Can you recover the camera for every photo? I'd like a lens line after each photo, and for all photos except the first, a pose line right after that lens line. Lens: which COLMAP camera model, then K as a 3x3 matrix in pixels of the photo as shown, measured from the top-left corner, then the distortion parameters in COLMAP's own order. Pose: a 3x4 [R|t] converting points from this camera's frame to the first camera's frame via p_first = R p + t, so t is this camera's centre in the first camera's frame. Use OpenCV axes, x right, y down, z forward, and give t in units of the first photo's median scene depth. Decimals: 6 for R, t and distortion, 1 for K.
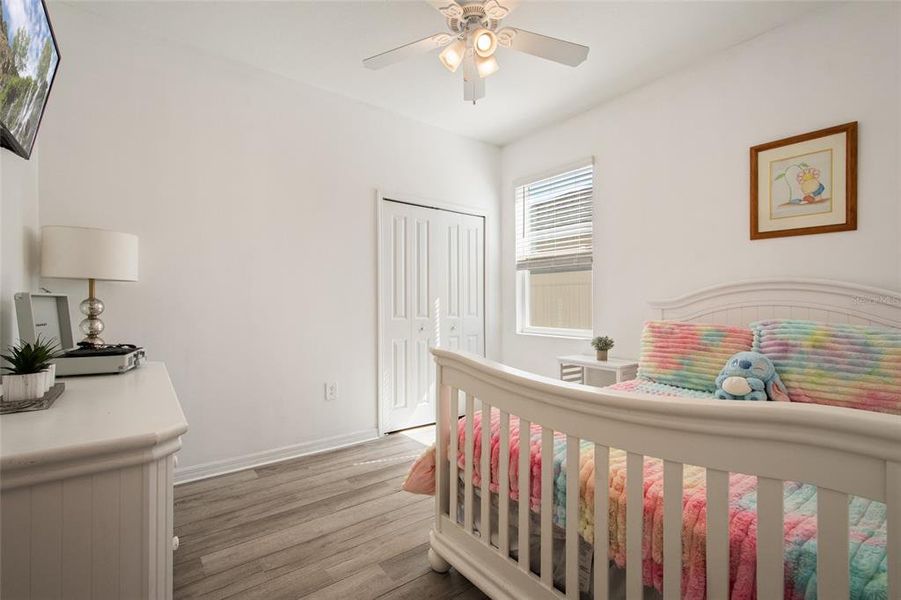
lens RADIAL K [[409.4, 0, 447.7], [0, 409.4, 306.7], [0, 0, 1]] dist [0.001035, -0.000419]
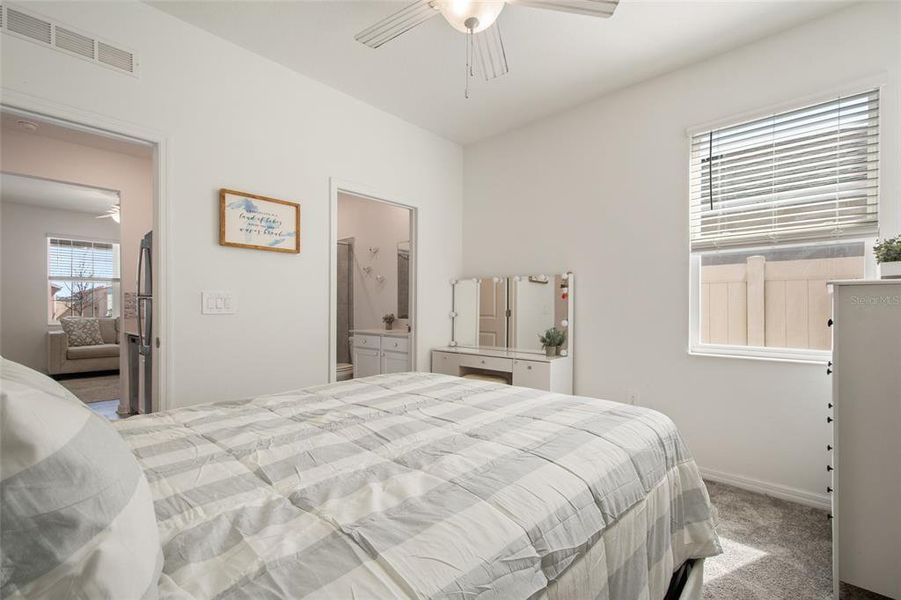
lens RADIAL K [[392.7, 0, 455.4], [0, 392.7, 303.6], [0, 0, 1]] dist [0.009562, -0.001019]
pose [[0.982397, 0.002748, 0.186783, -0.345103], [0.000684, 0.999832, -0.018305, -0.006721], [-0.186802, 0.018111, 0.982231, 0.473357]]
